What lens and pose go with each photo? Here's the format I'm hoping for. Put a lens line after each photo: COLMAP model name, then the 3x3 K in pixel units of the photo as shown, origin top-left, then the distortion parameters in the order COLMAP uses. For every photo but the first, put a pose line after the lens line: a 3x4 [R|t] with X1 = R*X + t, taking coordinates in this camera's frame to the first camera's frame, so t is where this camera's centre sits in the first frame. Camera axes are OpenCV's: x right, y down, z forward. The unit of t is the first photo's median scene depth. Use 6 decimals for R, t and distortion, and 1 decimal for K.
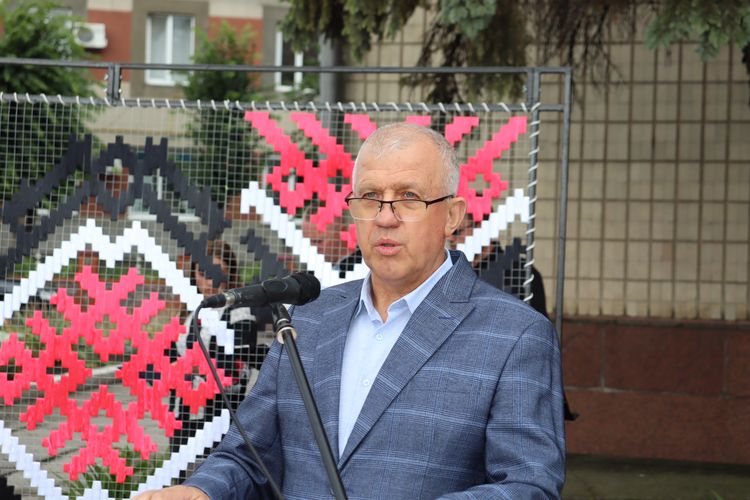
lens RADIAL K [[1783.3, 0, 372.1], [0, 1783.3, 256.4], [0, 0, 1]] dist [0.469002, 0.000000]
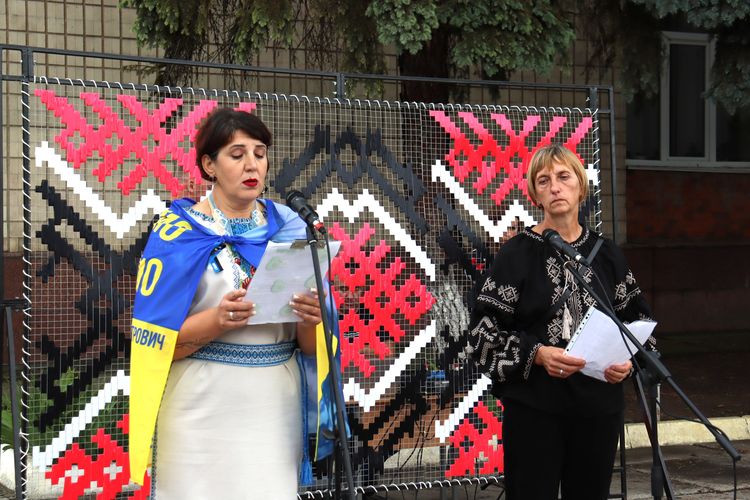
lens RADIAL K [[1464.1, 0, 408.5], [0, 1464.1, 228.6], [0, 0, 1]] dist [0.214159, 0.000000]
pose [[0.782880, -0.033532, 0.621268, -0.810425], [0.017271, 0.999333, 0.032173, -0.024897], [-0.621933, -0.014458, 0.782937, 0.100904]]
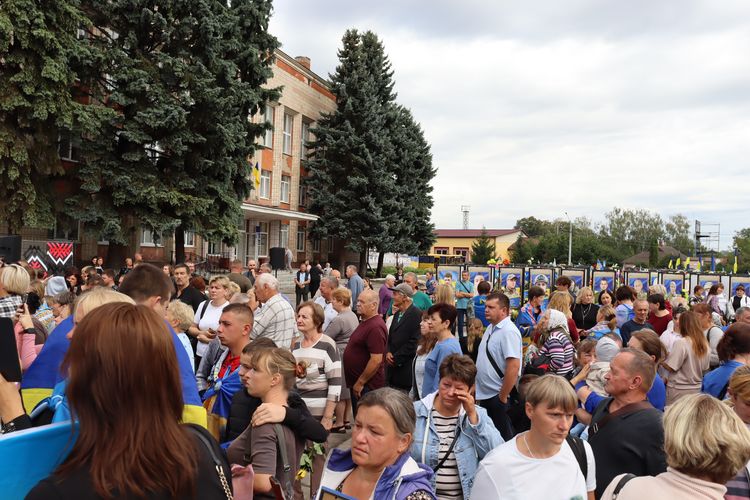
lens RADIAL K [[615.3, 0, 375.2], [0, 615.3, 250.3], [0, 0, 1]] dist [-0.142161, 0.036036]
pose [[0.154457, -0.015924, 0.987871, -2.578543], [-0.037445, 0.999057, 0.021959, -0.163041], [-0.987290, -0.040382, 0.153715, -0.951249]]
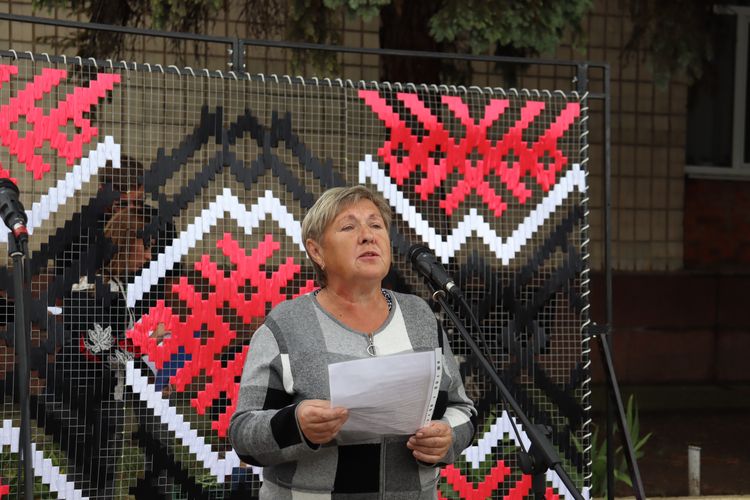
lens RADIAL K [[1665.5, 0, 366.4], [0, 1665.5, 252.9], [0, 0, 1]] dist [0.386218, 0.000000]
pose [[0.824798, -0.020208, 0.565067, -0.645801], [0.000365, 0.999380, 0.035208, -0.017548], [-0.565428, -0.028833, 0.824294, 0.156127]]
